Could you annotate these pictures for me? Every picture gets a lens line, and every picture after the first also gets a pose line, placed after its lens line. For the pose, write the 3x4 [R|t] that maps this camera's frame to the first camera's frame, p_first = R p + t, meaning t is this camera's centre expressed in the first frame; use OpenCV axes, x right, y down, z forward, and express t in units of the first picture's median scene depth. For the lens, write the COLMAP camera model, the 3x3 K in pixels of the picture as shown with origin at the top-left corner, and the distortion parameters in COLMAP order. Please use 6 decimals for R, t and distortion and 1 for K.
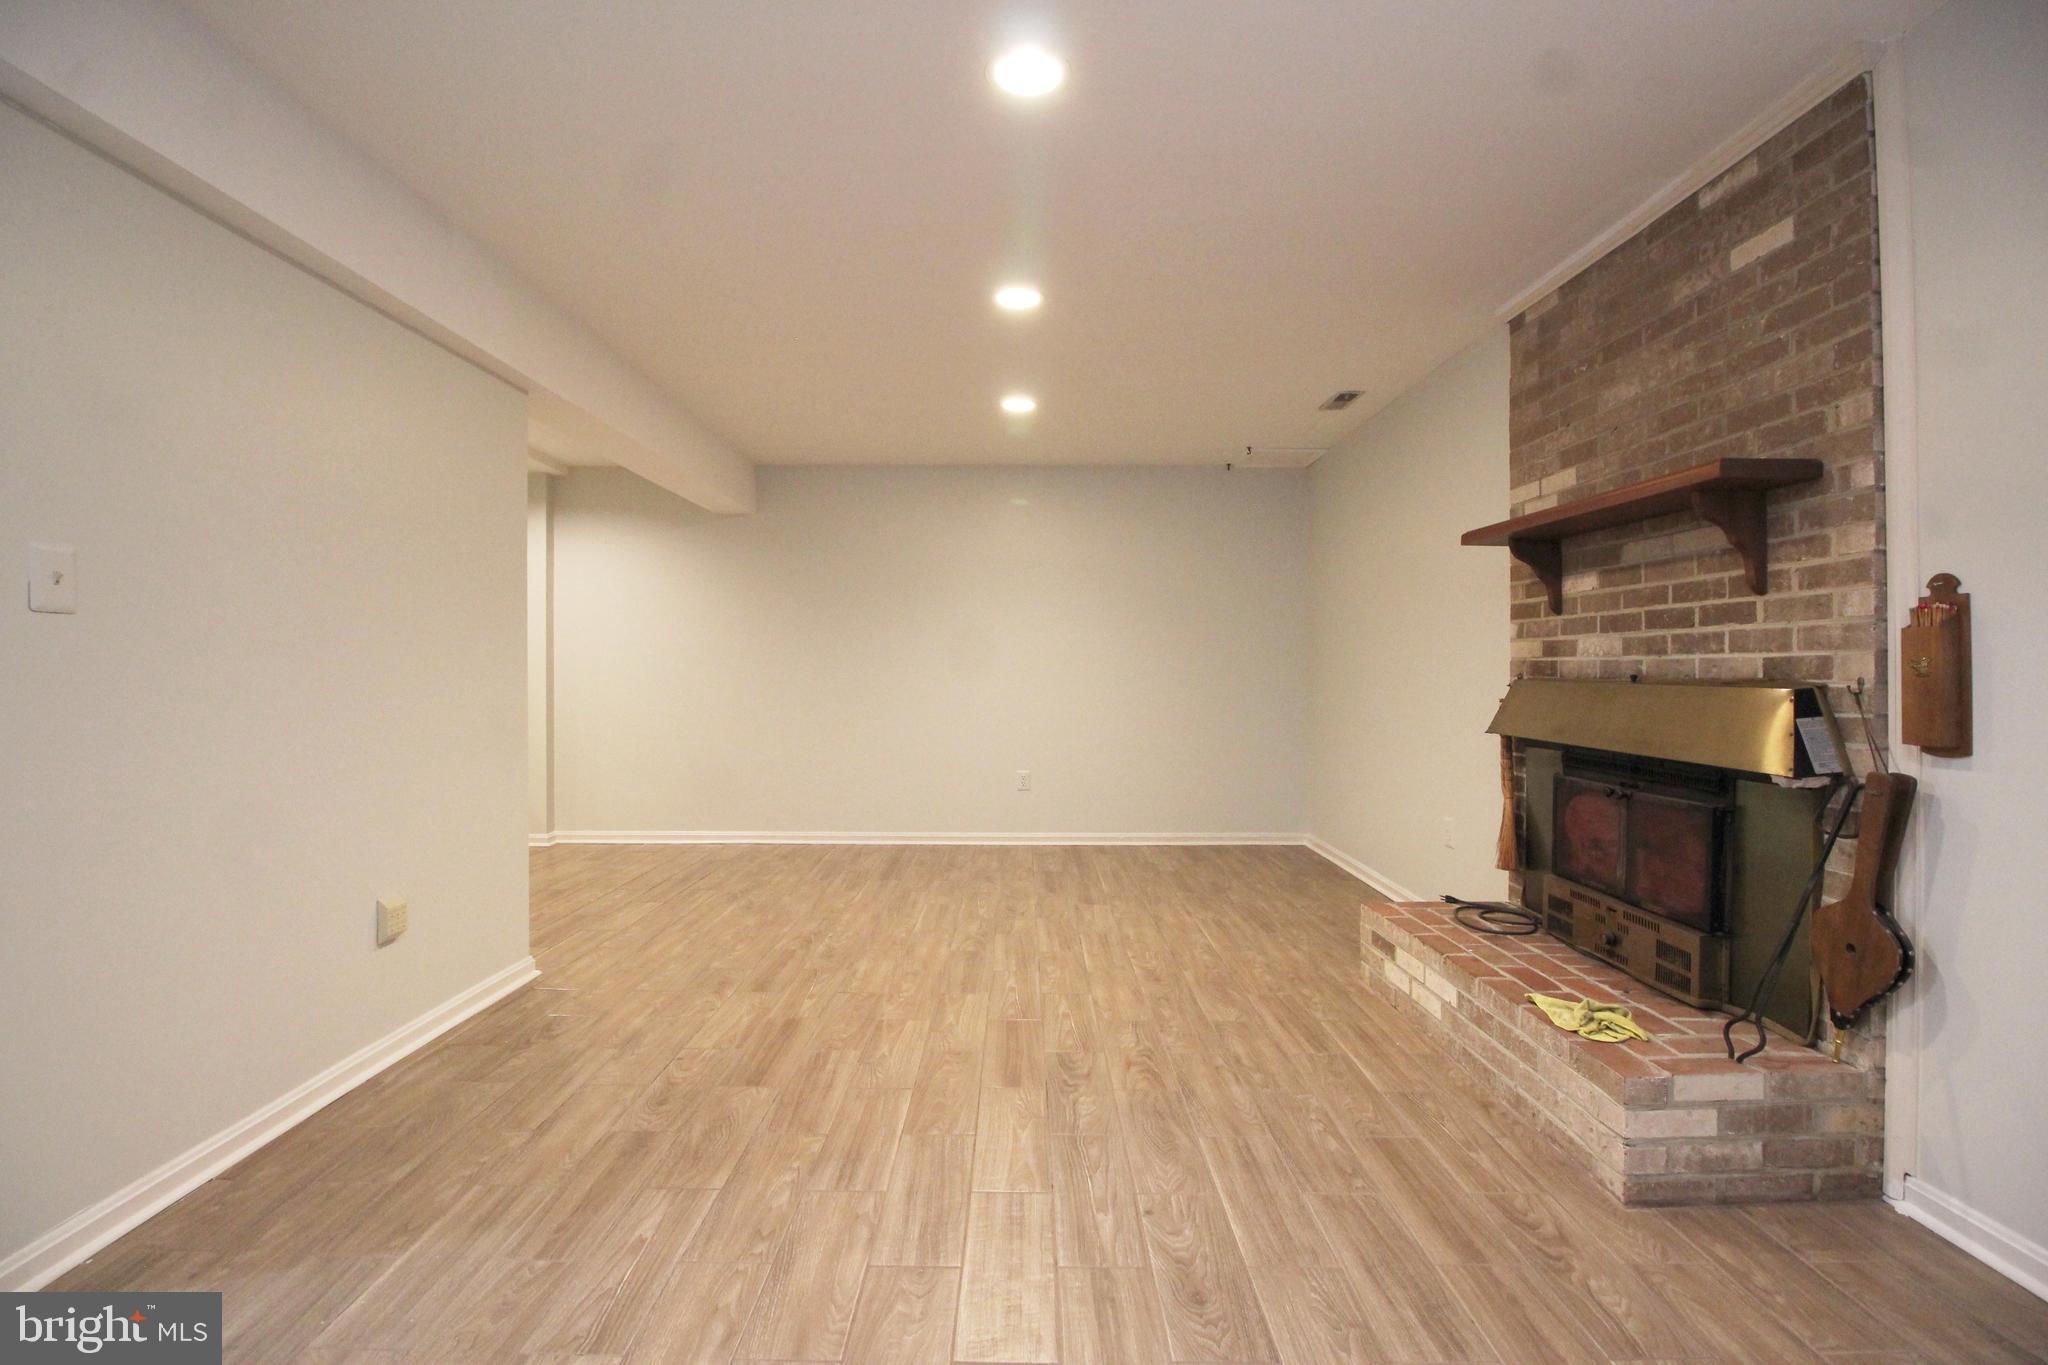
lens RADIAL K [[965.2, 0, 1028.3], [0, 965.2, 673.8], [0, 0, 1]] dist [-0.034162, -0.002029]
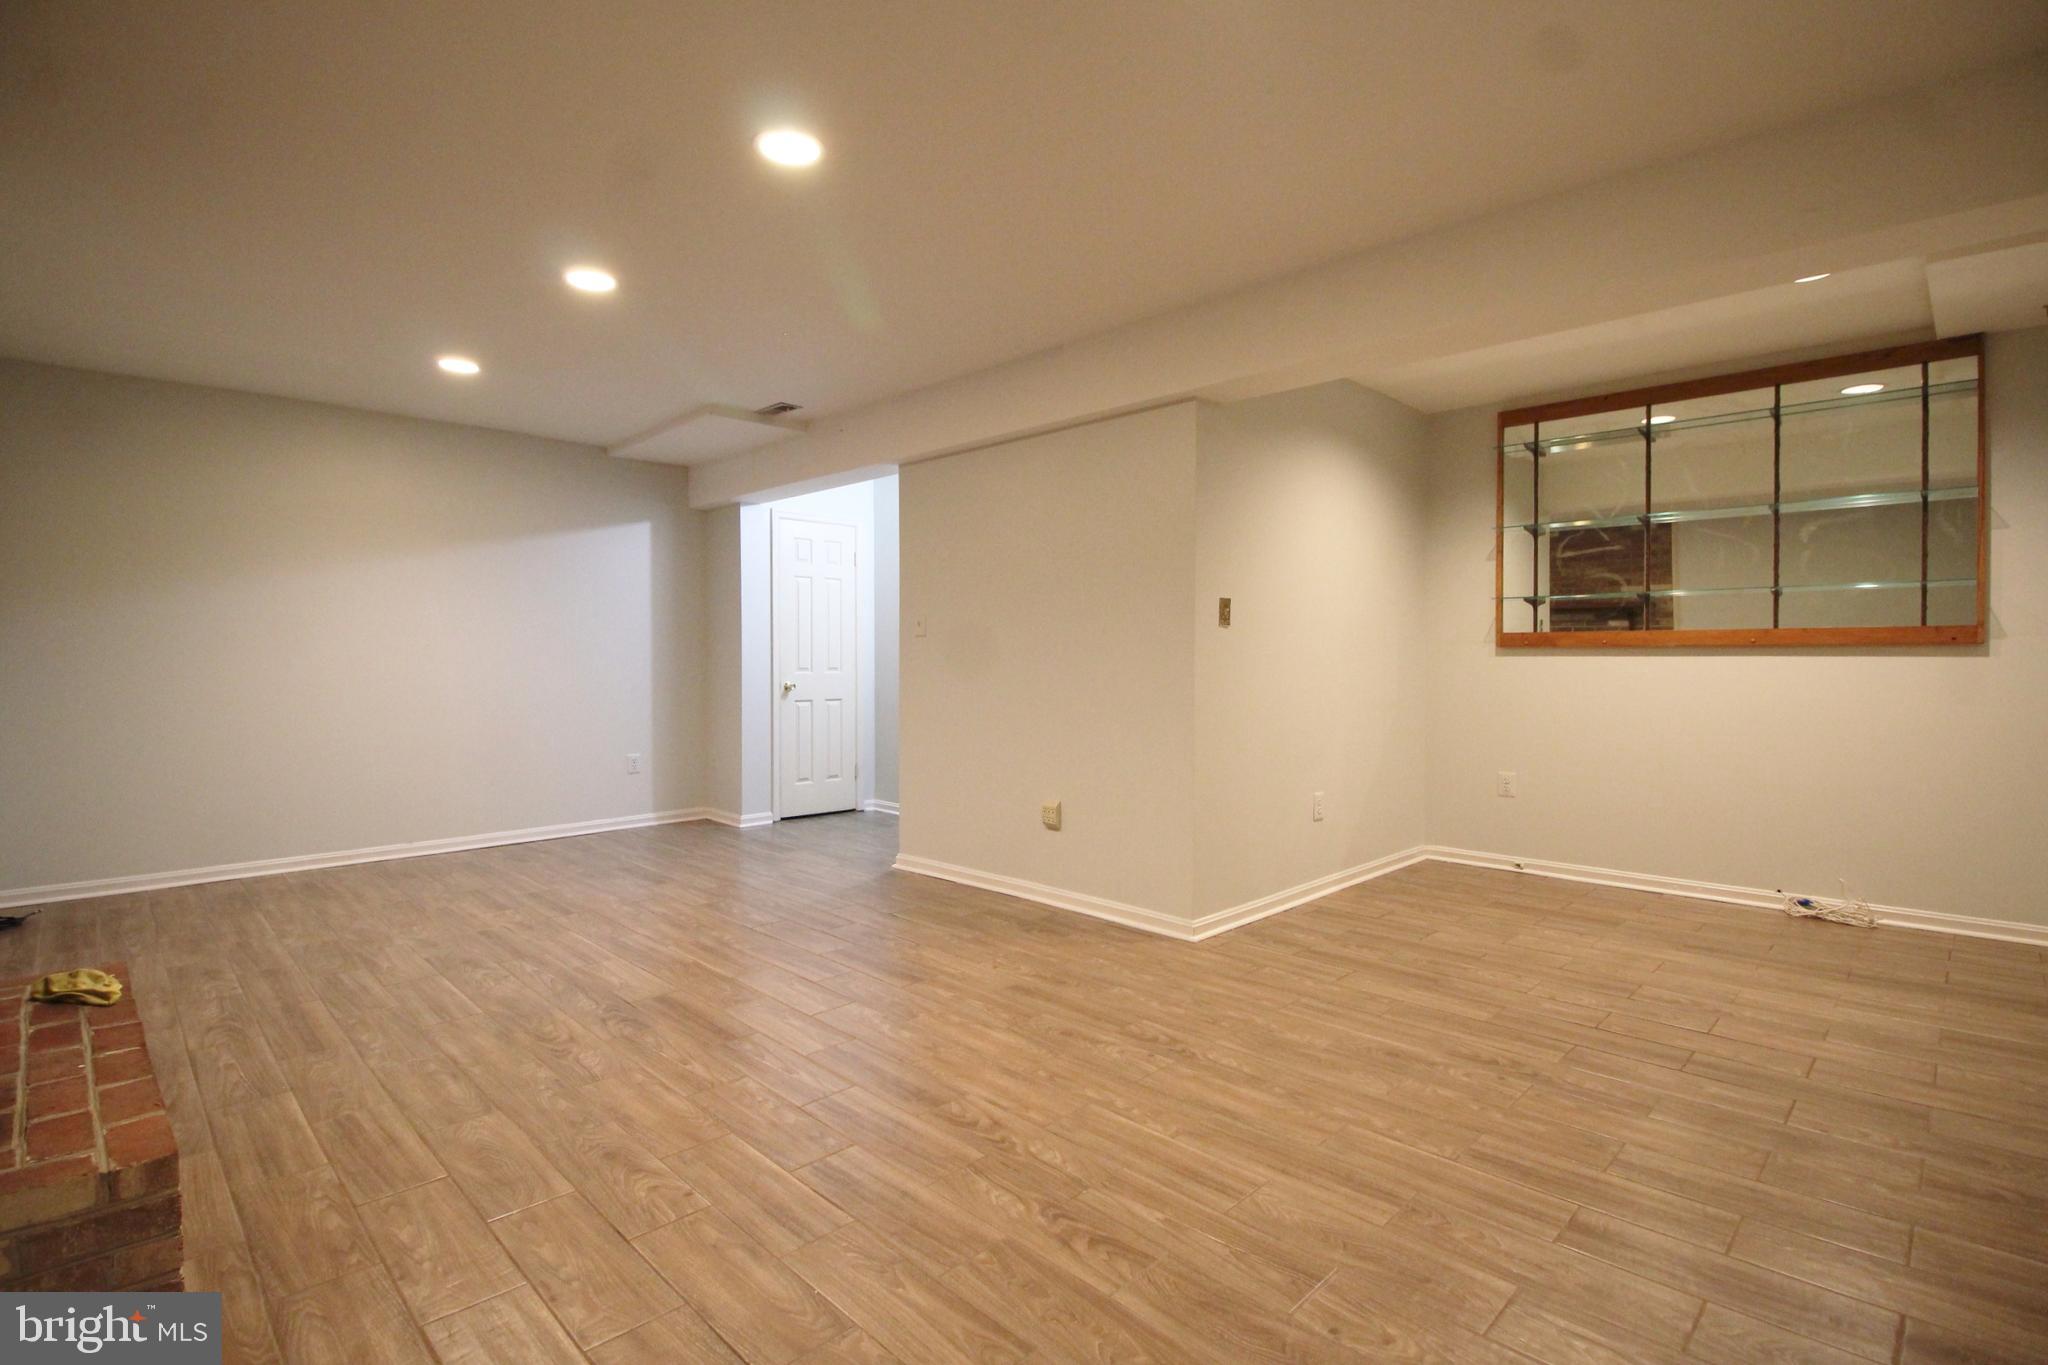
lens RADIAL K [[965.2, 0, 1030.2], [0, 965.2, 673.1], [0, 0, 1]] dist [-0.034162, -0.002029]
pose [[-0.710102, 0.010075, -0.704027, 0.452259], [-0.004724, 0.999807, 0.019072, -0.005927], [0.704083, 0.016869, -0.709917, 1.982853]]
